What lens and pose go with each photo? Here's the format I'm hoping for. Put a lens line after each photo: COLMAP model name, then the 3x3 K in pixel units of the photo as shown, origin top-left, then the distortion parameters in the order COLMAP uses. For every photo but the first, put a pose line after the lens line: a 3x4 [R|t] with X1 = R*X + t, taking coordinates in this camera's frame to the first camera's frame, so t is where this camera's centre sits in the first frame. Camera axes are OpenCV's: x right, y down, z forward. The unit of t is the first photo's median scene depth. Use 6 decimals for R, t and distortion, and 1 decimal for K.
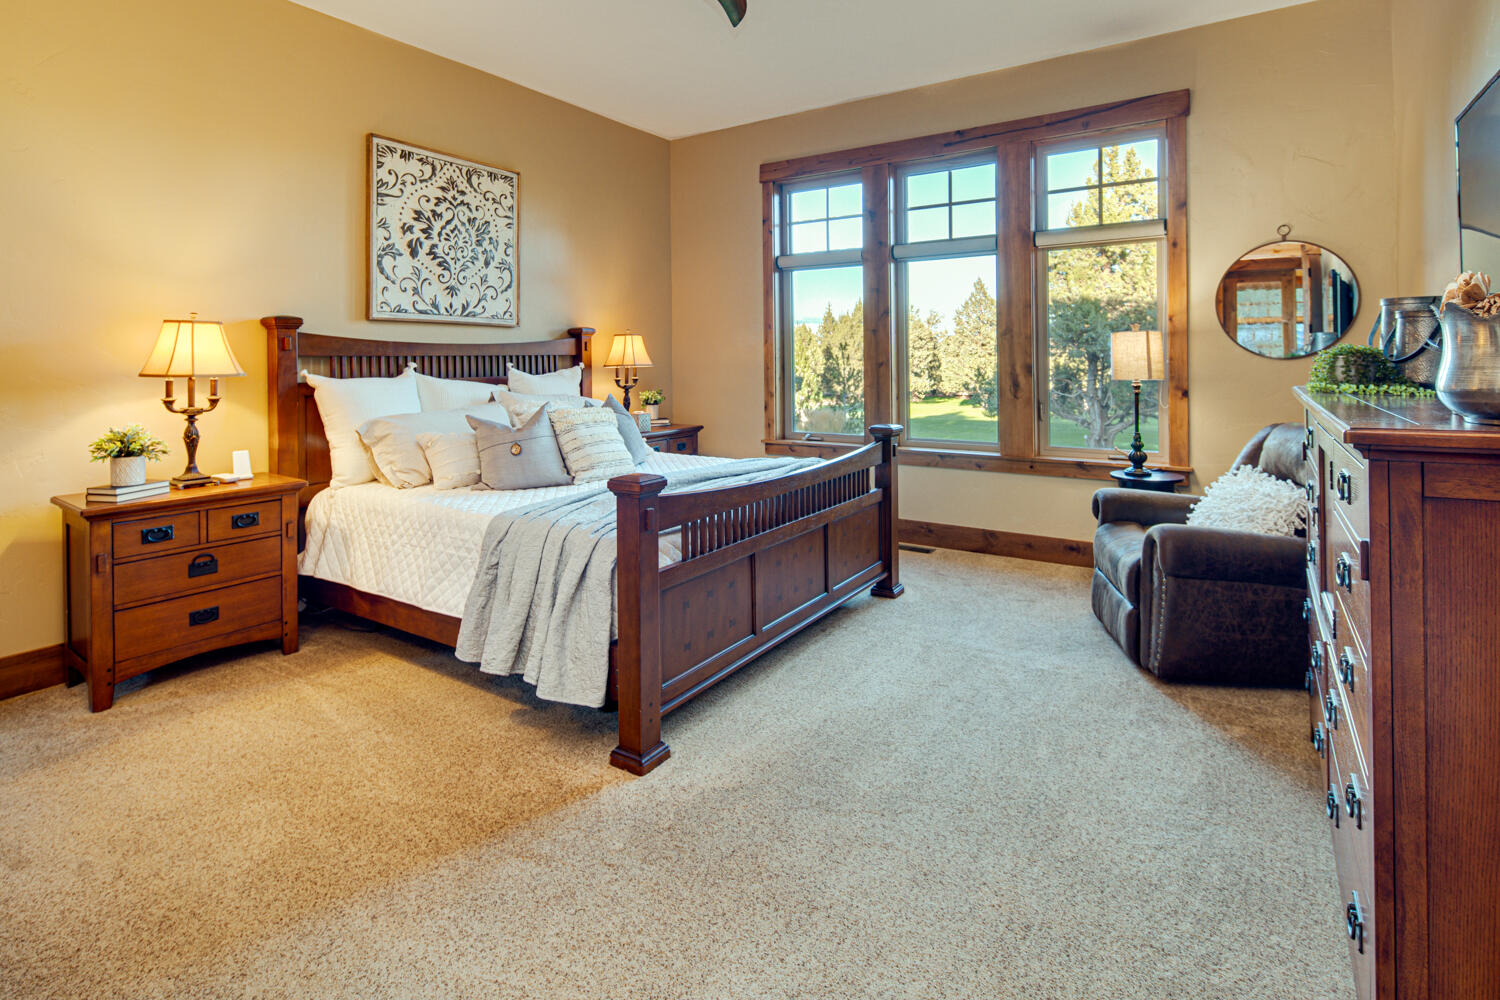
lens RADIAL K [[720.1, 0, 742.4], [0, 720.1, 381.7], [0, 0, 1]] dist [-0.001815, -0.000081]
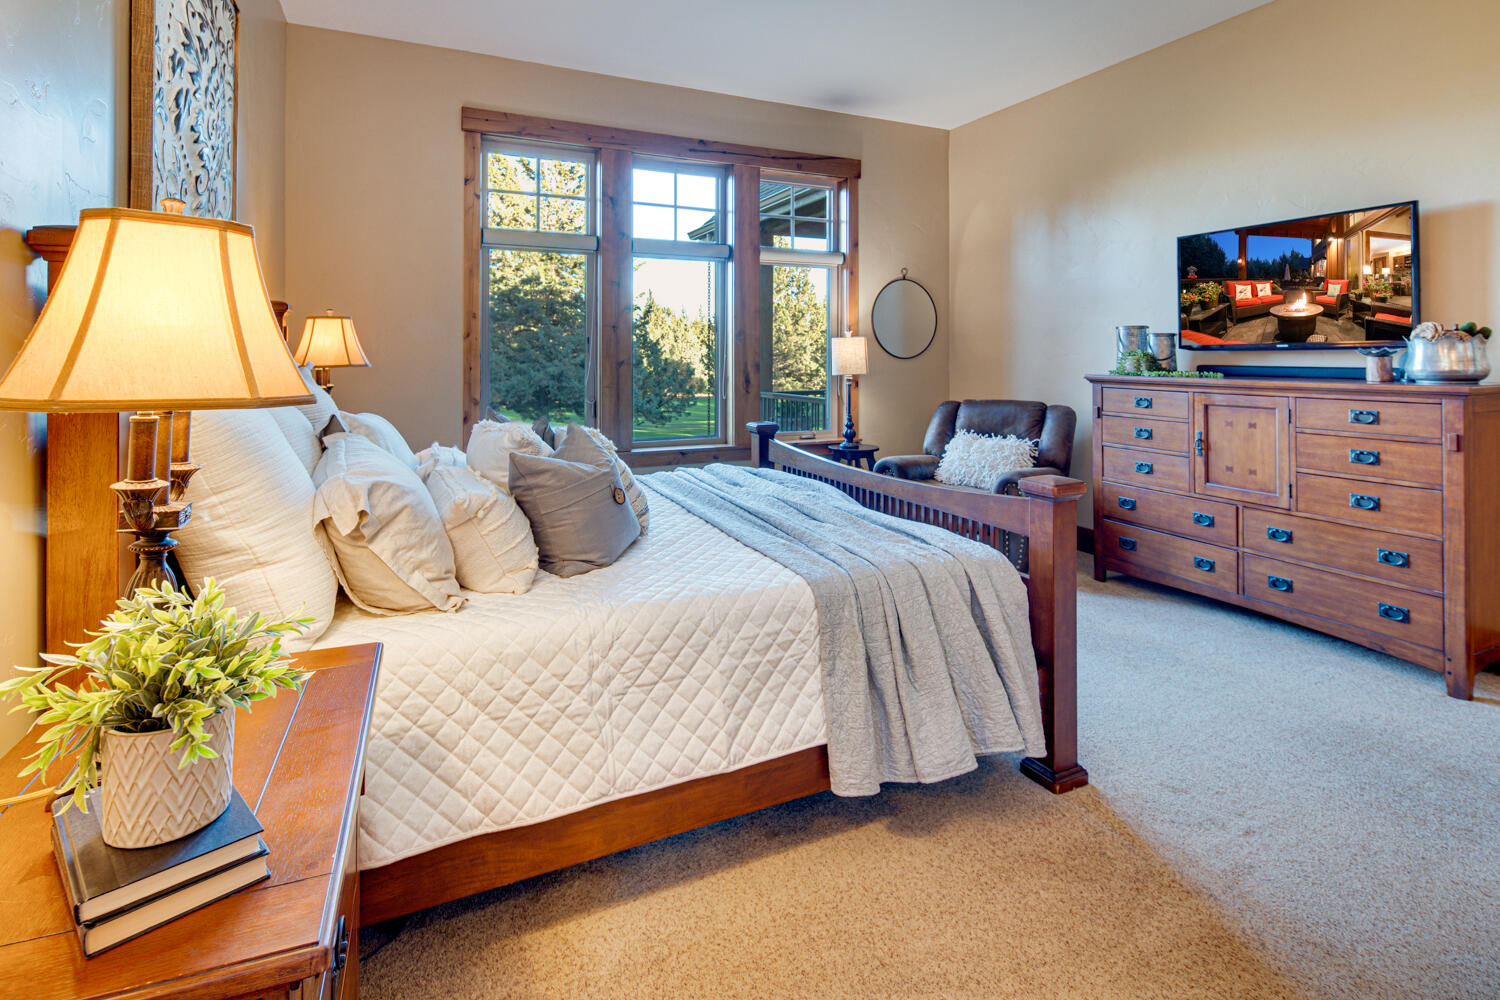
lens RADIAL K [[720.1, 0, 742.4], [0, 720.1, 381.7], [0, 0, 1]] dist [-0.001815, -0.000081]
pose [[0.537436, -0.024079, 0.842961, -0.565206], [0.023655, 0.999629, 0.013473, -0.010349], [-0.842973, 0.012700, 0.537806, 0.398821]]
